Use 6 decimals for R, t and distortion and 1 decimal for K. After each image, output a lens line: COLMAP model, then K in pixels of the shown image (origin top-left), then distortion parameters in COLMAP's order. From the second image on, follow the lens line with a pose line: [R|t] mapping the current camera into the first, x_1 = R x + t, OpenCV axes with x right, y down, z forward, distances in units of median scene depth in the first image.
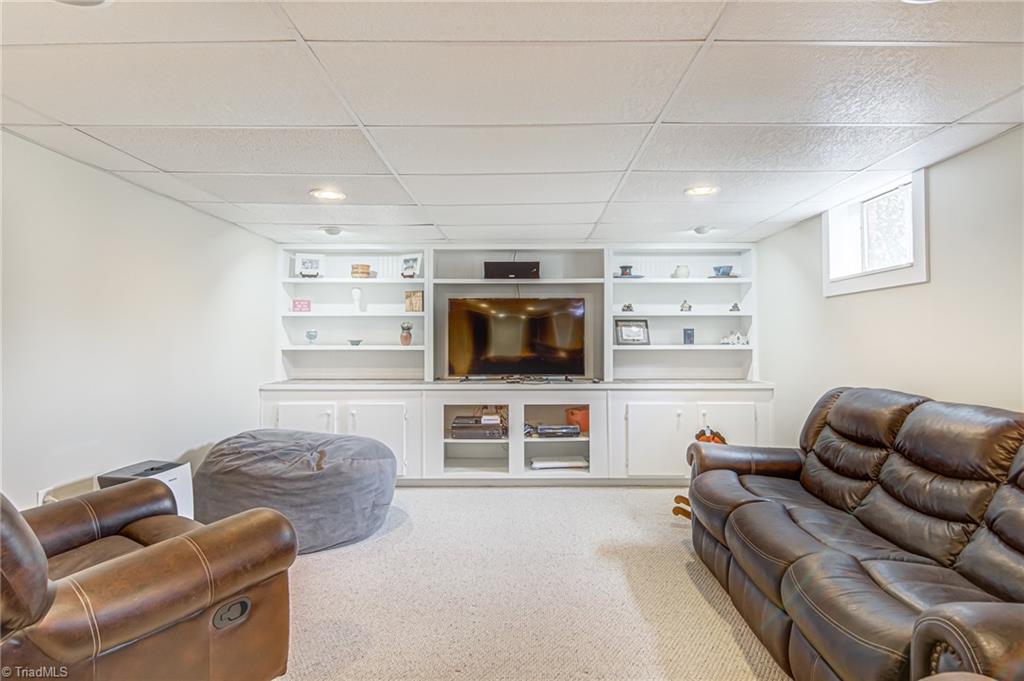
lens RADIAL K [[534.9, 0, 520.7], [0, 534.9, 338.2], [0, 0, 1]] dist [0.015874, -0.006591]
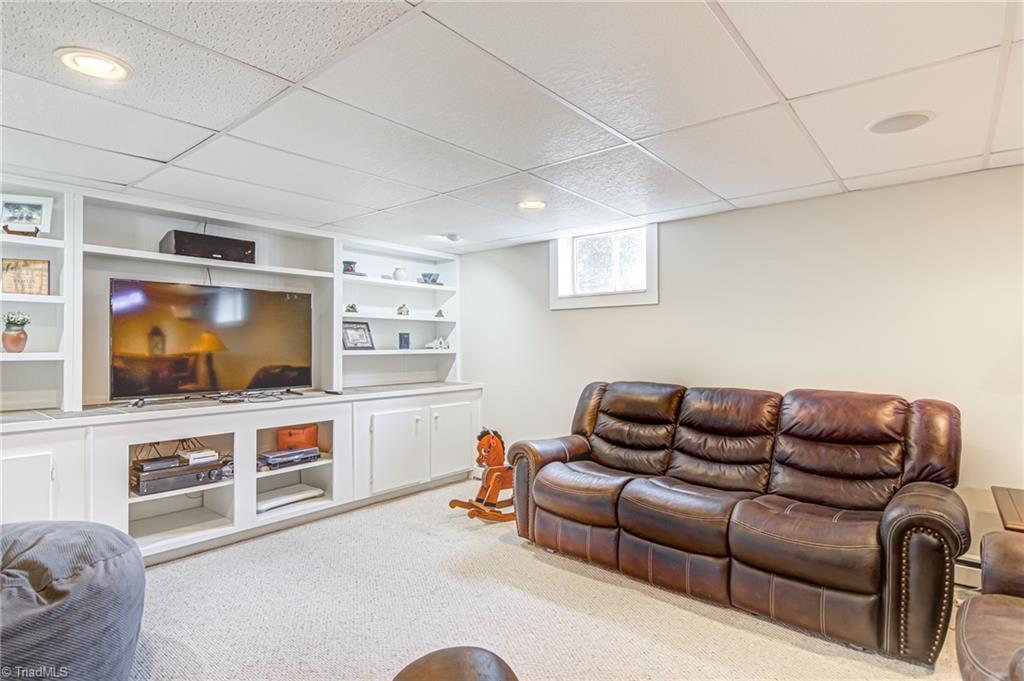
lens RADIAL K [[534.9, 0, 515.0], [0, 534.9, 344.8], [0, 0, 1]] dist [0.015874, -0.006591]
pose [[0.638965, 0.001591, 0.769234, -0.321773], [-0.005992, 0.999978, 0.002910, 0.000137], [-0.769213, -0.006469, 0.638960, 0.220812]]
